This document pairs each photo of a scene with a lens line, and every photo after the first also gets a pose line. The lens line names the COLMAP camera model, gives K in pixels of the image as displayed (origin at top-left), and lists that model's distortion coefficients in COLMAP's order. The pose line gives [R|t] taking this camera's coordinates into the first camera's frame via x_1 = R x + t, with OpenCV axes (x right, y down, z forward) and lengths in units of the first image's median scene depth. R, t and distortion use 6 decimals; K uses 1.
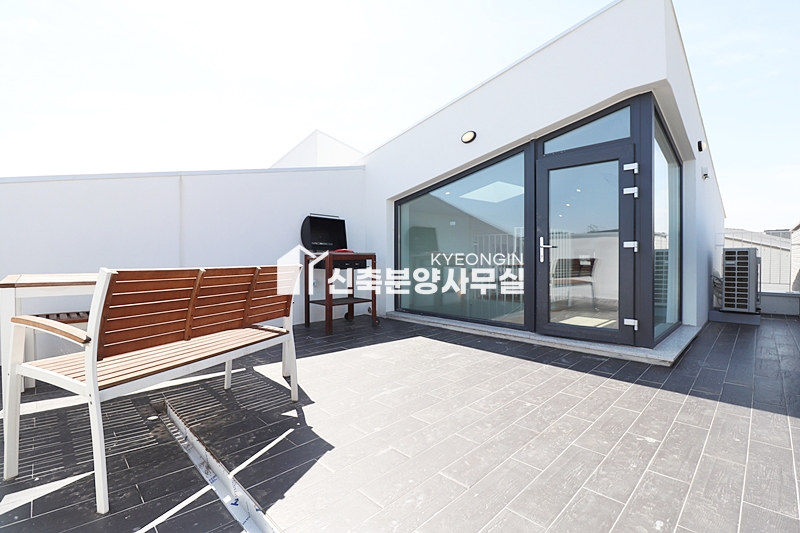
lens RADIAL K [[369.5, 0, 399.4], [0, 369.5, 261.7], [0, 0, 1]] dist [-0.002572, 0.000023]
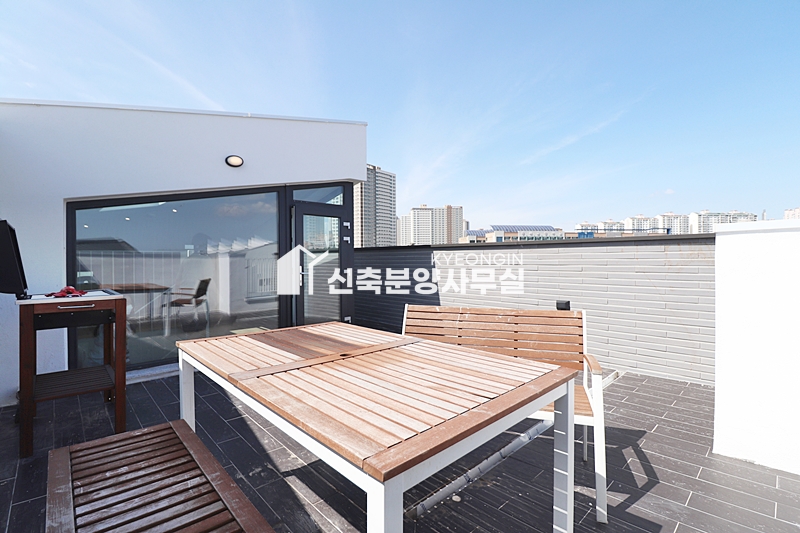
lens RADIAL K [[369.5, 0, 399.4], [0, 369.5, 262.9], [0, 0, 1]] dist [-0.002572, 0.000023]
pose [[0.021428, -0.010104, 0.999719, -1.011872], [0.020320, 0.999747, 0.009668, -0.095239], [-0.999564, 0.020107, 0.021628, 0.727181]]
